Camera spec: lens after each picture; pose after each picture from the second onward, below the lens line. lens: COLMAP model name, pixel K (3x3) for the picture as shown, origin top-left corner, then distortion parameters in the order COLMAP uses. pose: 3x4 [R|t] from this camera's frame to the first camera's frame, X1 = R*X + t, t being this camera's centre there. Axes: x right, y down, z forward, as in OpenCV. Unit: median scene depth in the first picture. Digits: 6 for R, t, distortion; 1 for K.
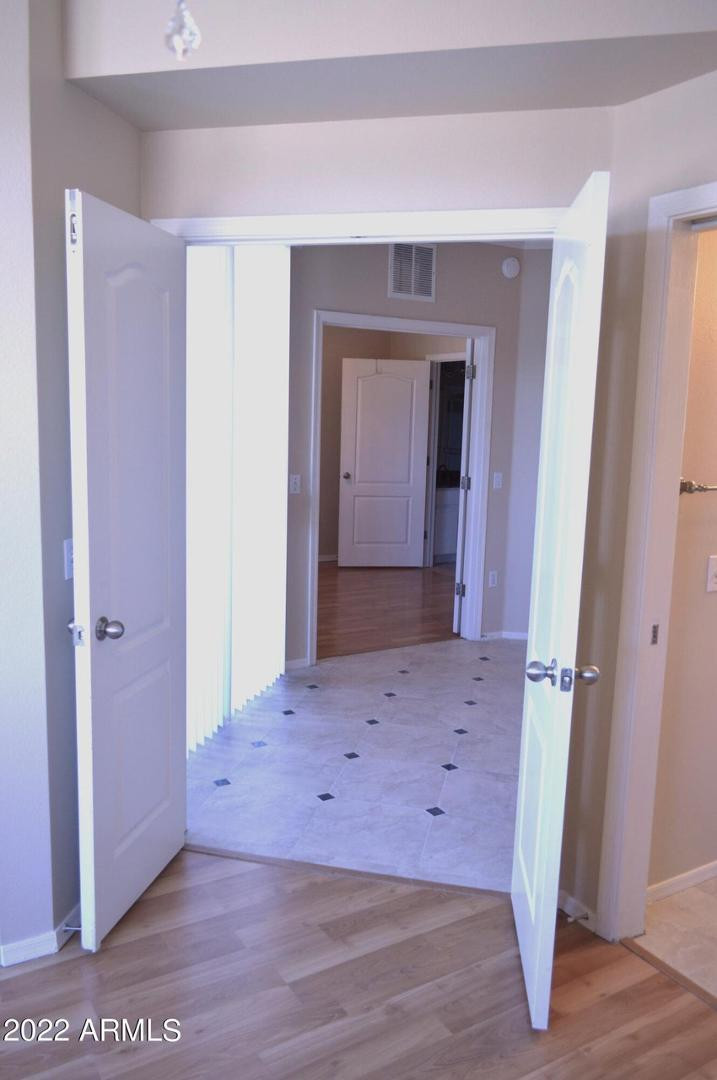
lens RADIAL K [[856.0, 0, 357.9], [0, 856.0, 541.0], [0, 0, 1]] dist [-0.011455, 0.005354]
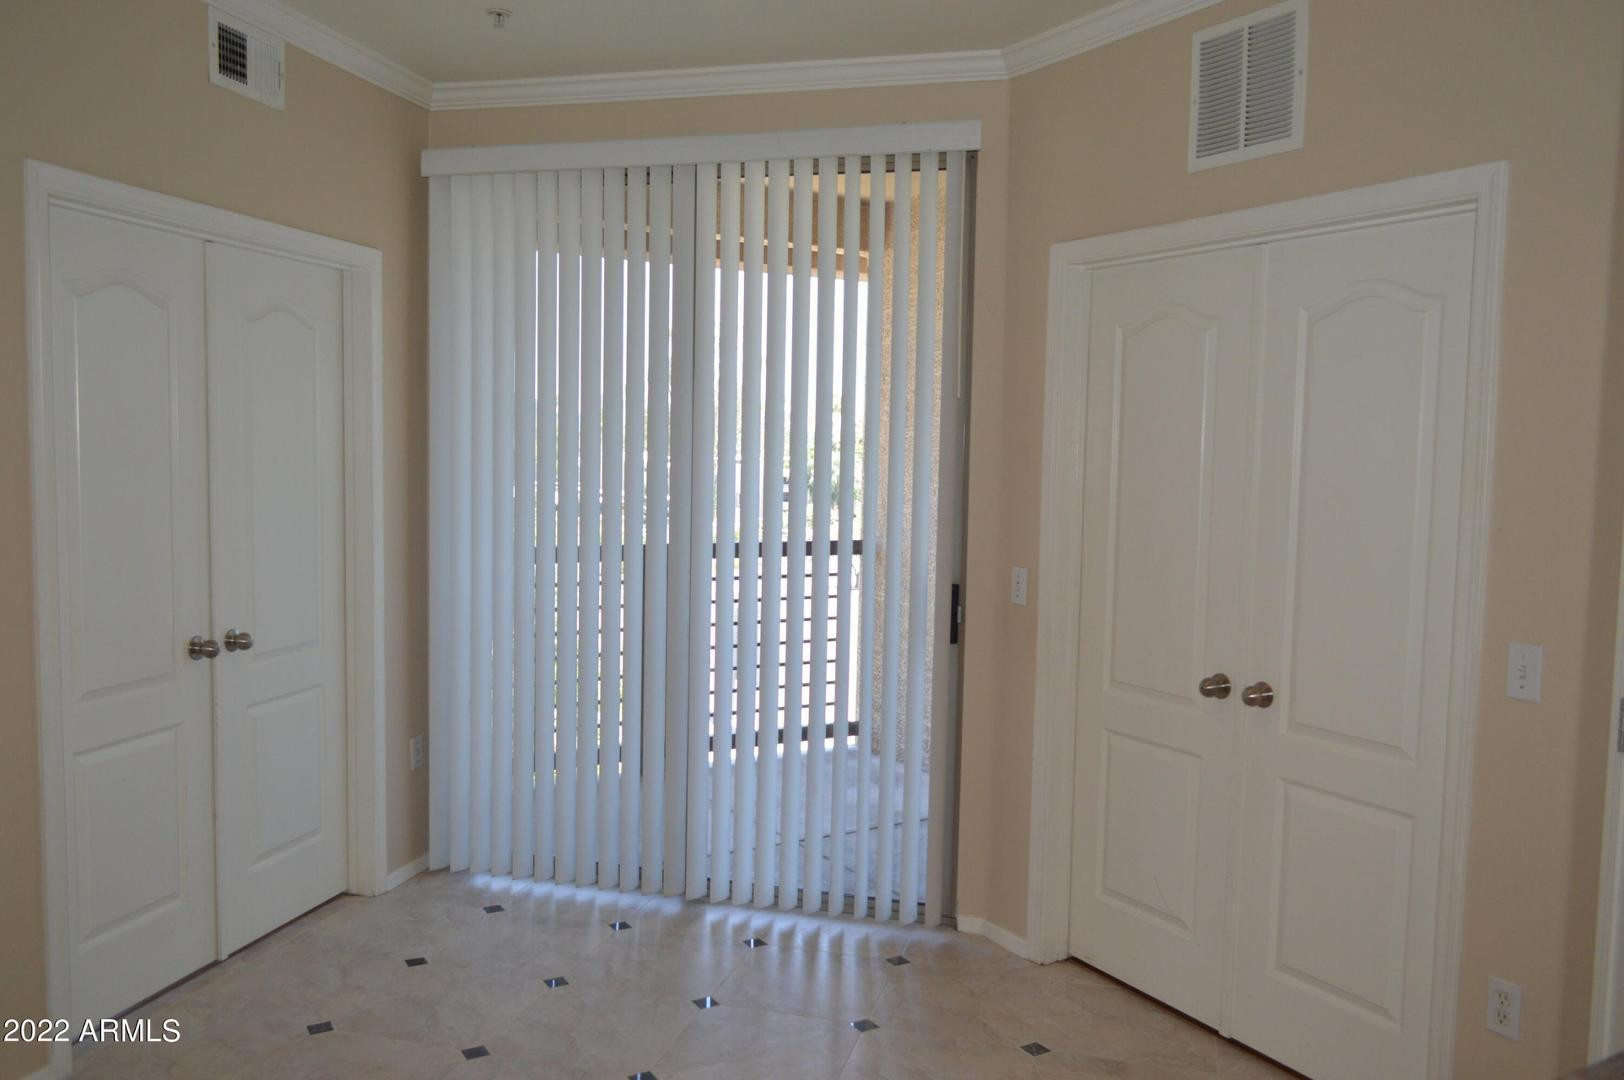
lens RADIAL K [[1287.1, 0, 809.2], [0, 1287.1, 530.5], [0, 0, 1]] dist [-0.011455, 0.005354]
pose [[-0.036839, 0.040514, -0.998500, 0.717621], [-0.162746, 0.985595, 0.045995, -0.116212], [0.985980, 0.164196, -0.029715, 0.912922]]
